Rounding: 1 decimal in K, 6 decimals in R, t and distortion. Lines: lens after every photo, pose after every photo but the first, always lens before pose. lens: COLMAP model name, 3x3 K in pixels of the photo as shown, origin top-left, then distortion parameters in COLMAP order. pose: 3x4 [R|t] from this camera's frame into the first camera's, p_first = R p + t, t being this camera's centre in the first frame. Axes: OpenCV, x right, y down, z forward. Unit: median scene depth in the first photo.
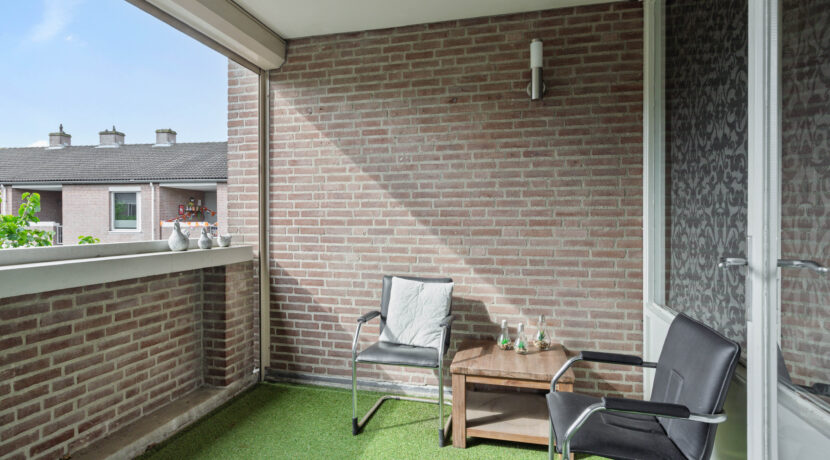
lens RADIAL K [[436.2, 0, 410.0], [0, 436.2, 222.4], [0, 0, 1]] dist [0.001124, -0.000940]
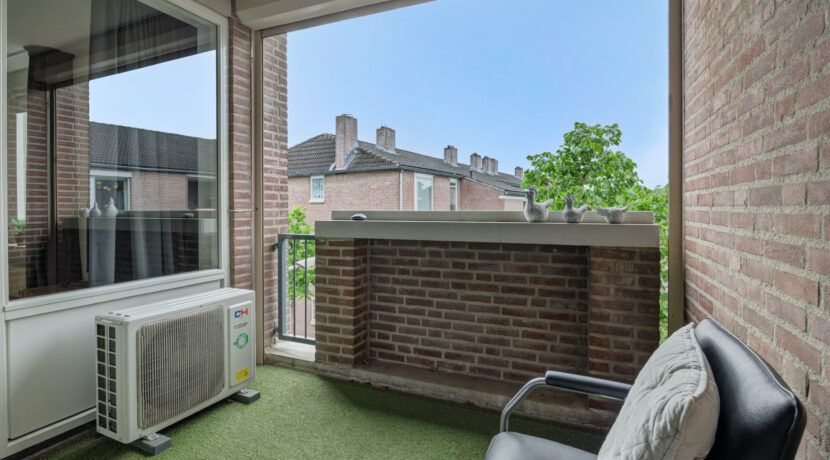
lens RADIAL K [[394.1, 0, 417.3], [0, 394.1, 213.5], [0, 0, 1]] dist [0.000525, -0.000025]
pose [[-0.135094, 0.015695, -0.990709, 0.361826], [-0.007847, 0.999826, 0.016909, 0.039772], [0.990802, 0.010058, -0.134947, 1.003090]]
